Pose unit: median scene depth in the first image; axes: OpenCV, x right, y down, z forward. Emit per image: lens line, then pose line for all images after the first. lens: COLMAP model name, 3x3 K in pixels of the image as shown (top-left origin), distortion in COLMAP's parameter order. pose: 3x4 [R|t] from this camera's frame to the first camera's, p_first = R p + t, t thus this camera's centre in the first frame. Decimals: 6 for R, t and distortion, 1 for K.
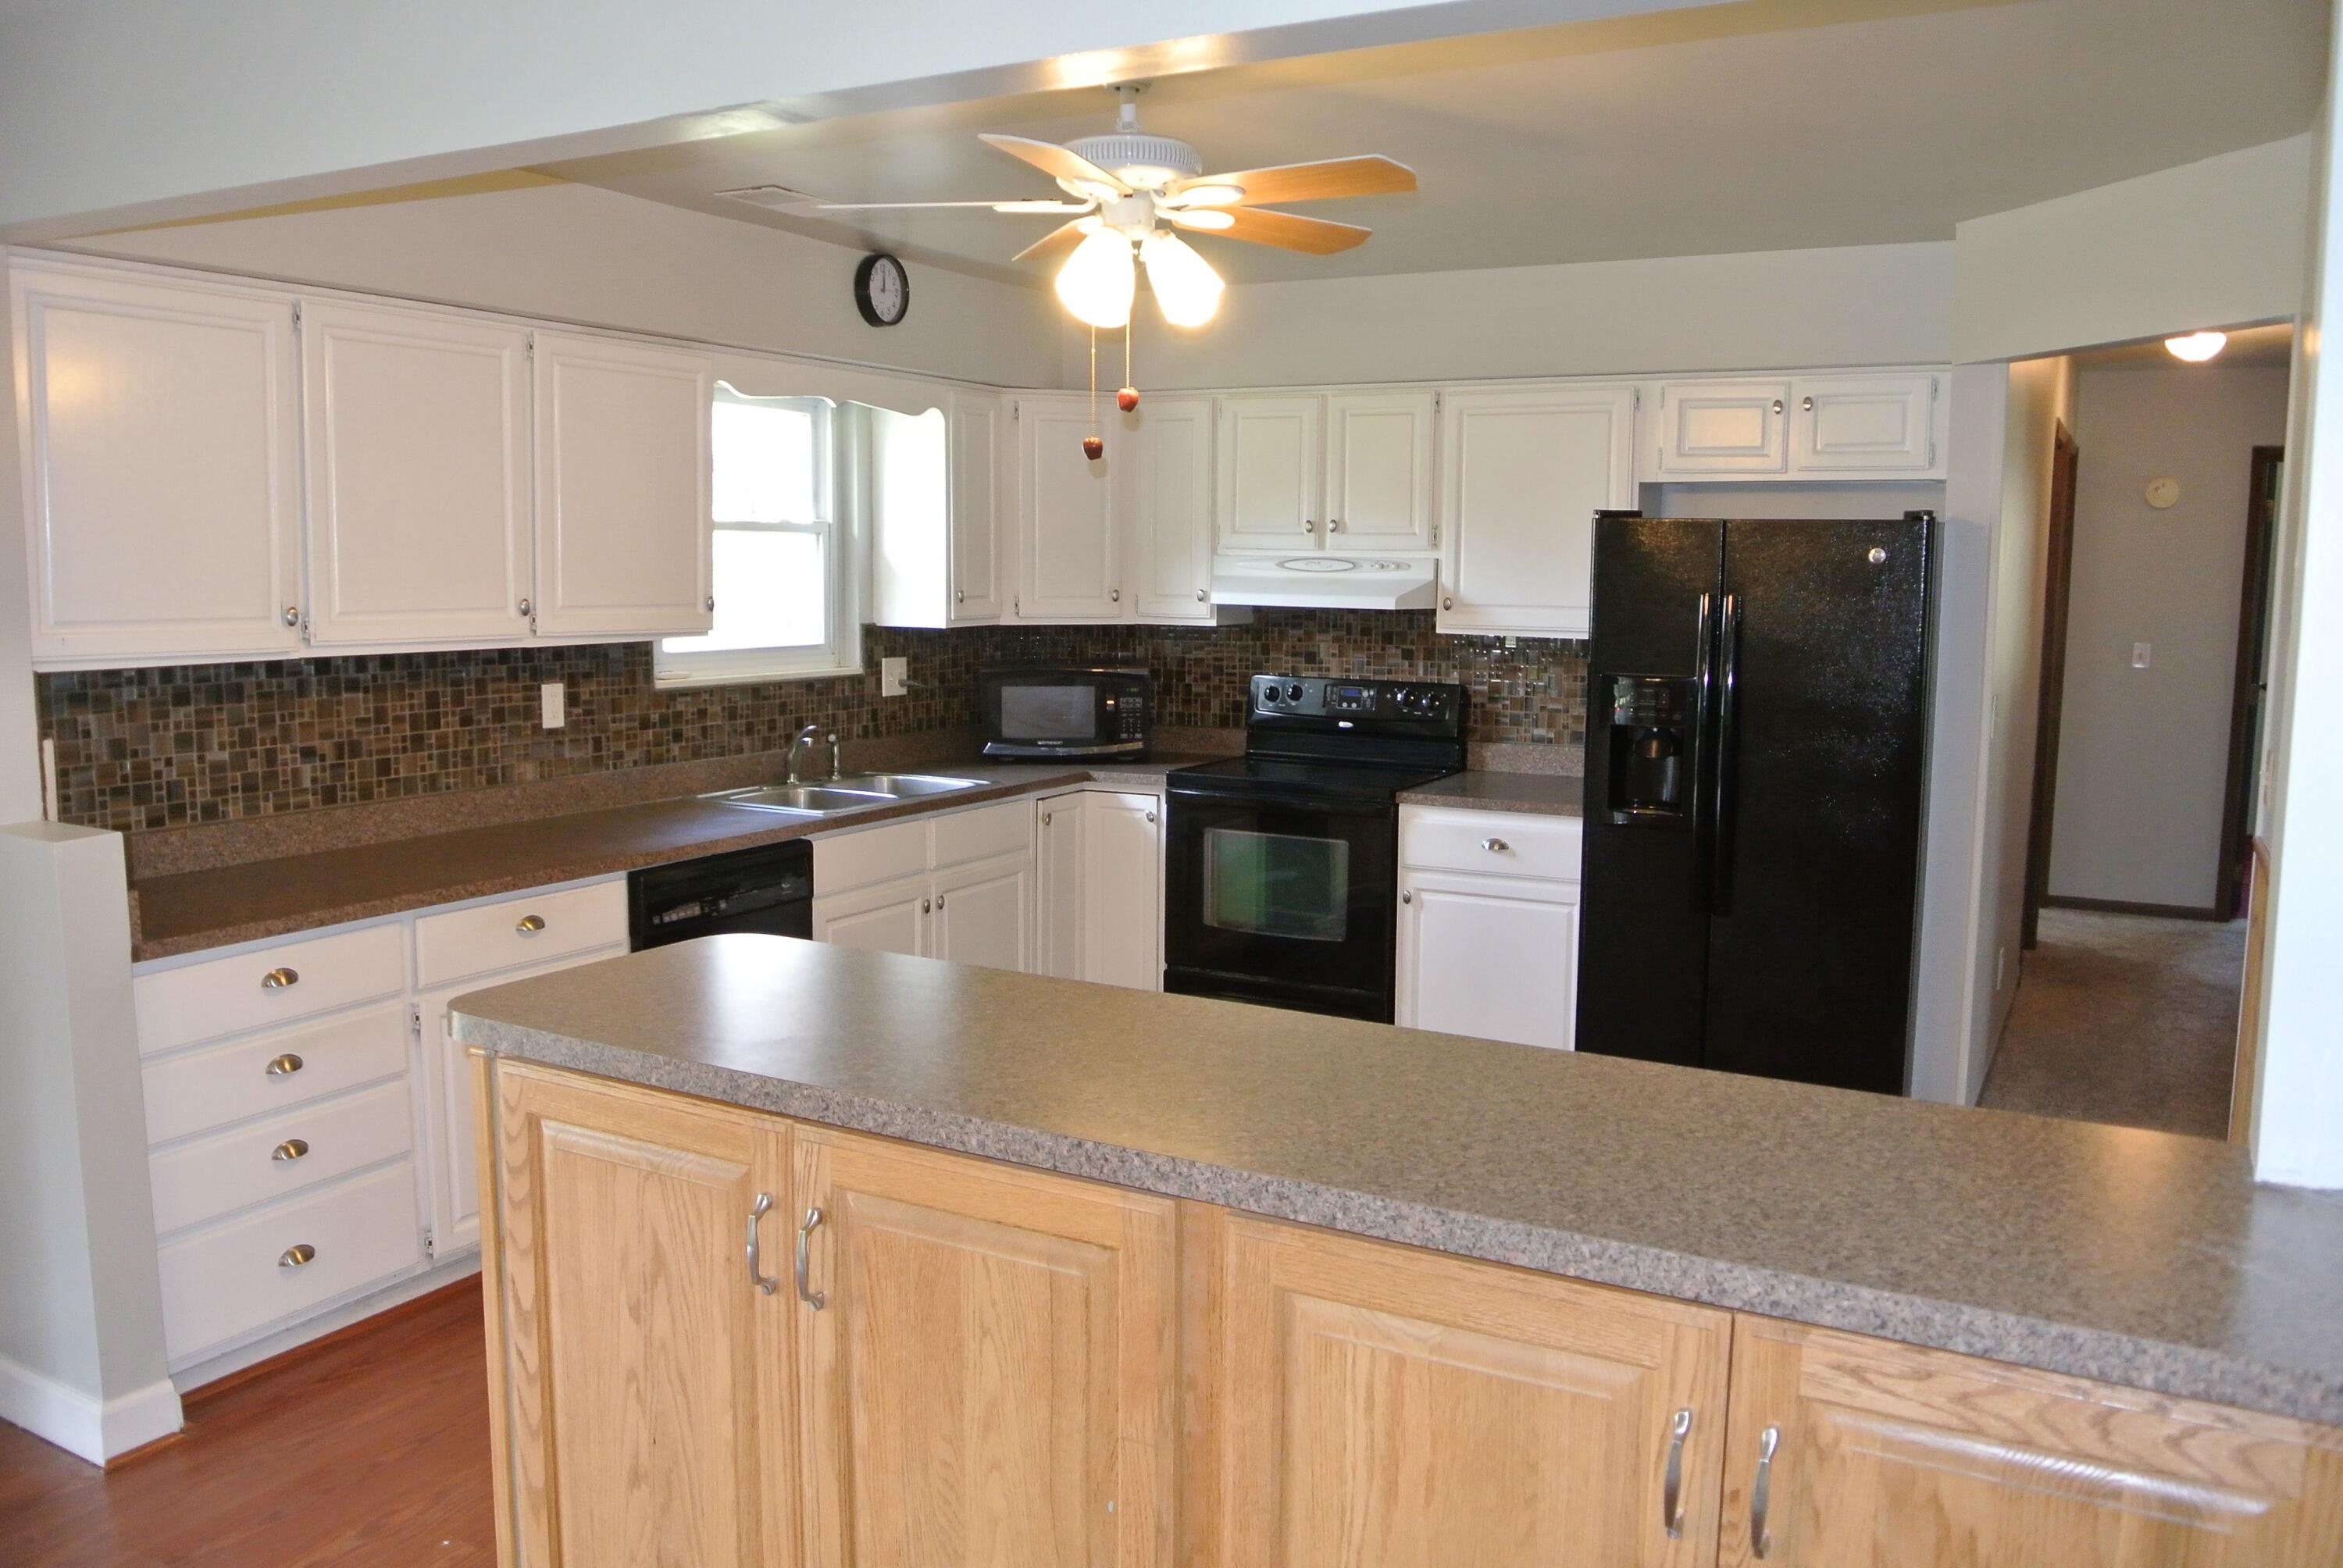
lens RADIAL K [[1809.2, 0, 1171.5], [0, 1809.2, 784.0], [0, 0, 1]] dist [-0.095898, 0.045610]
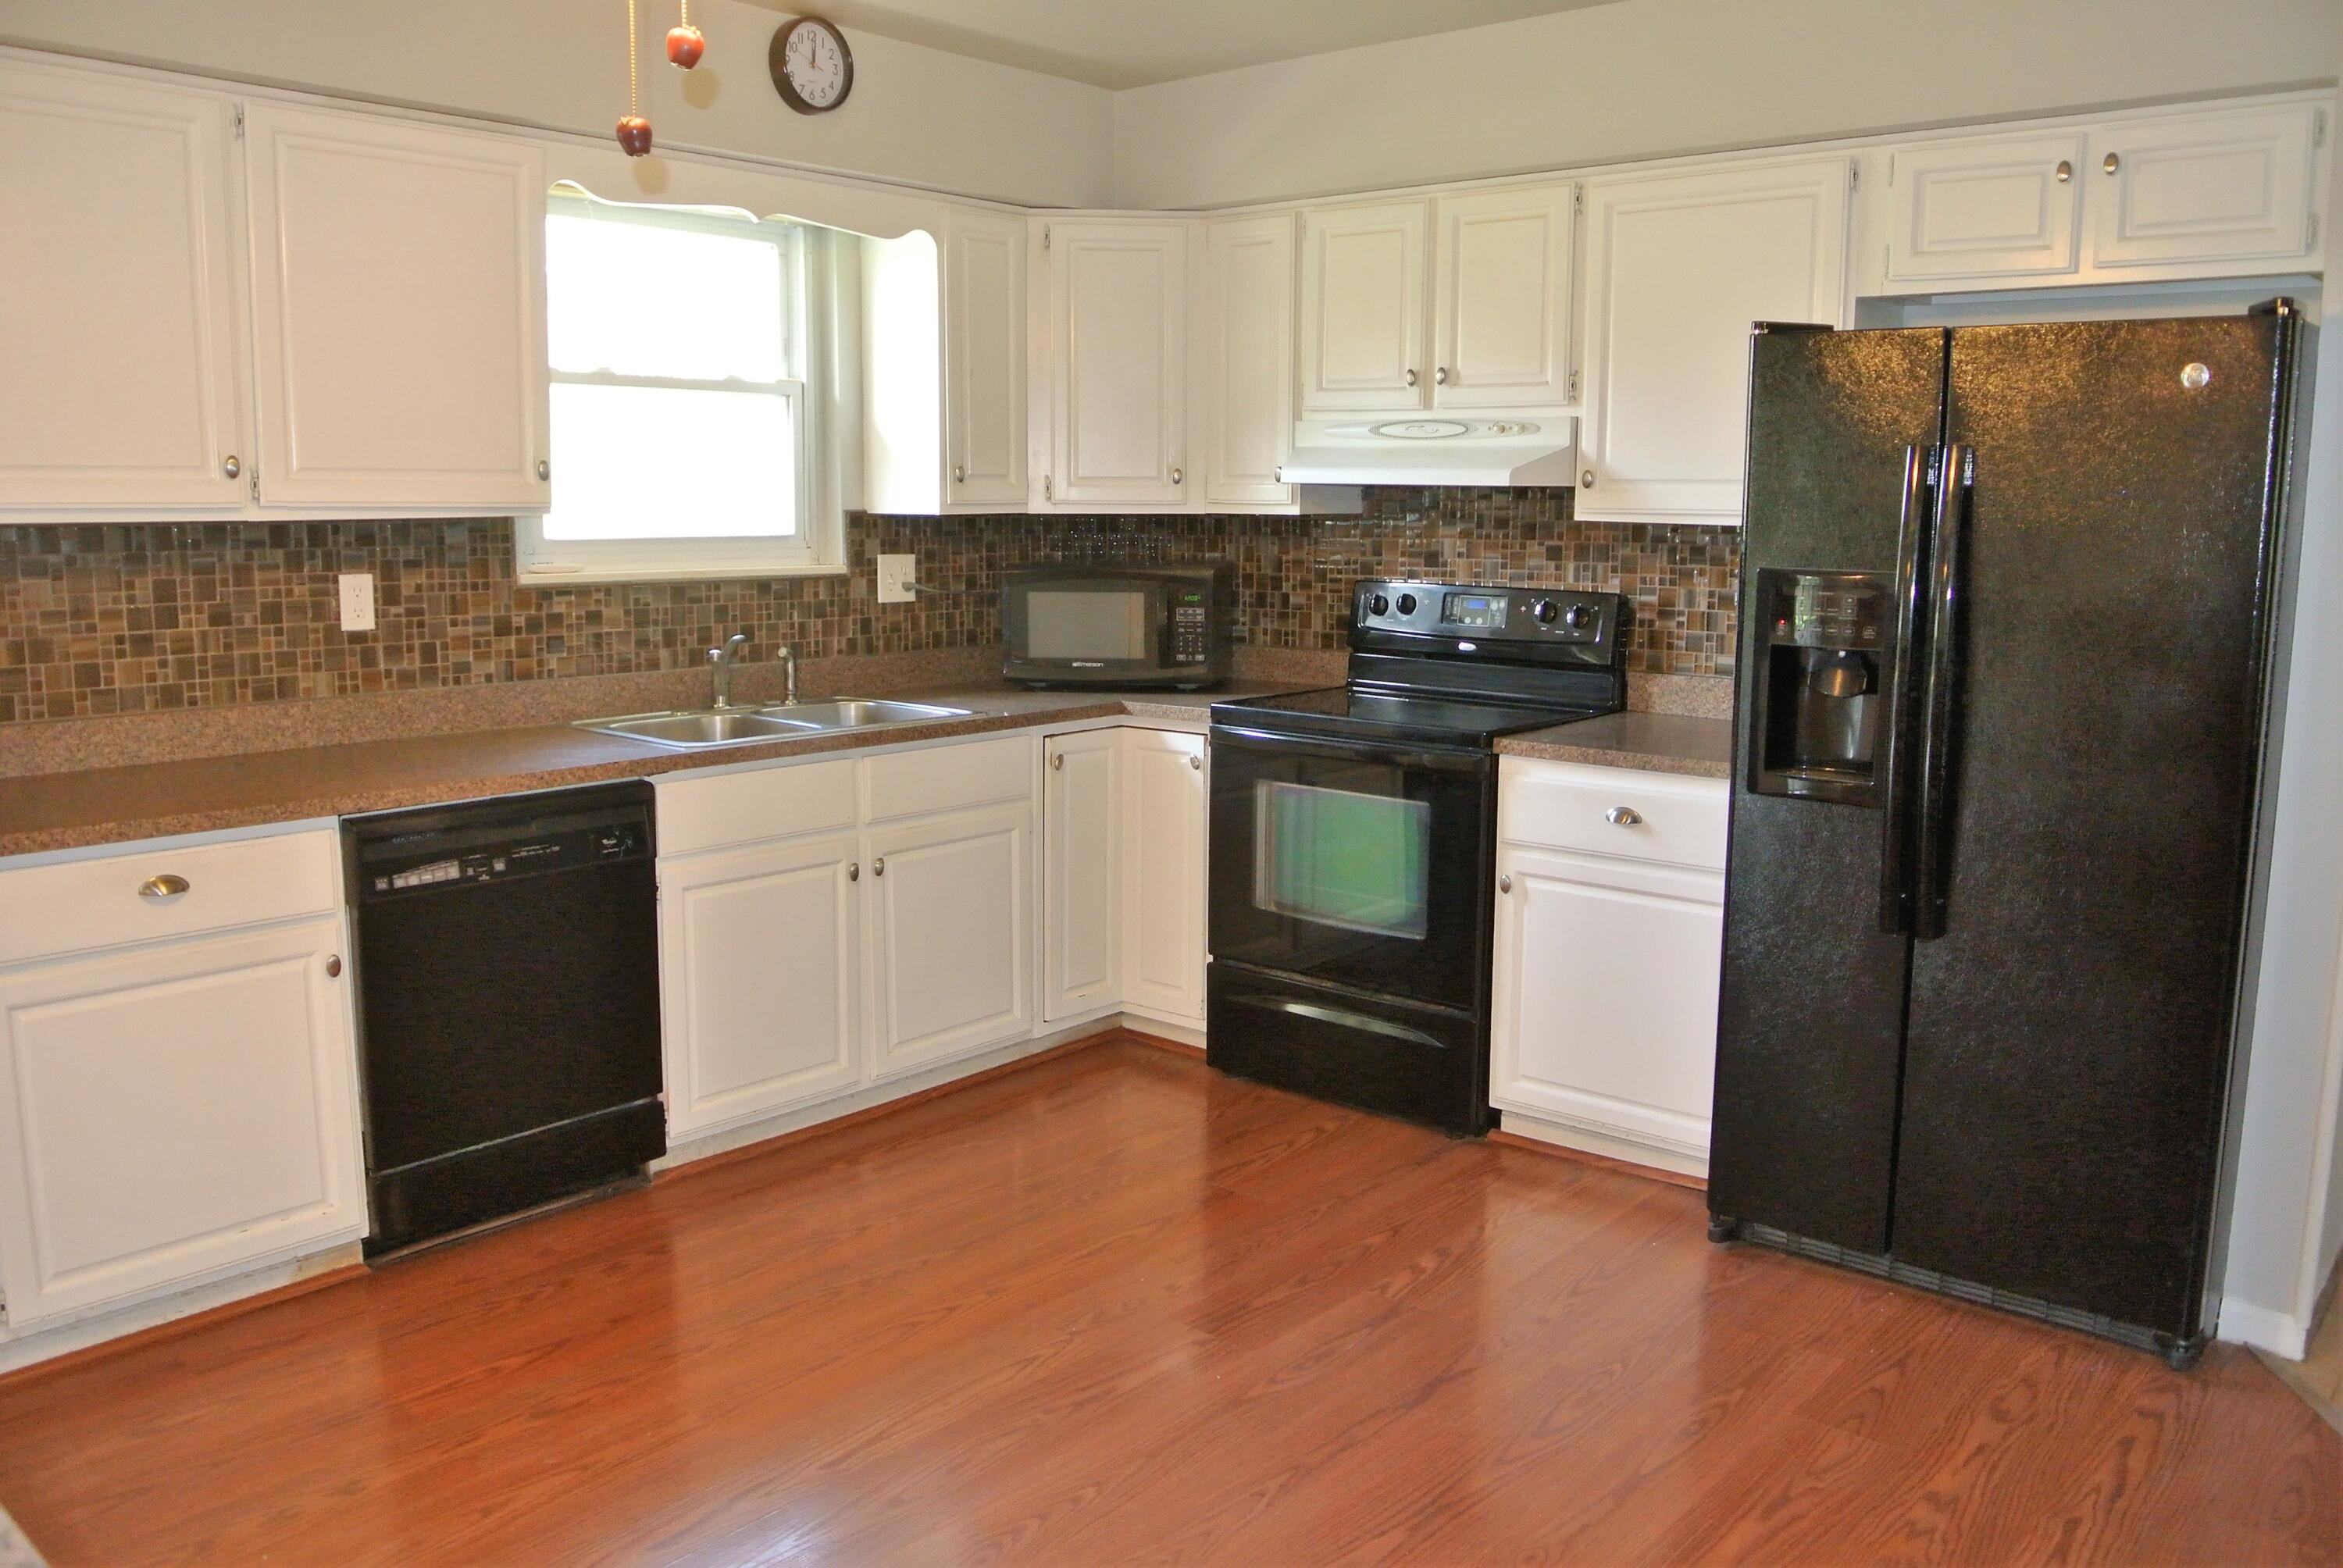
lens RADIAL K [[1809.2, 0, 1171.5], [0, 1809.2, 784.0], [0, 0, 1]] dist [-0.095898, 0.045610]
pose [[0.978383, 0.029859, -0.204636, 0.142329], [-0.022881, 0.999076, 0.036384, -0.000420], [0.205533, -0.030915, 0.978162, 0.262375]]
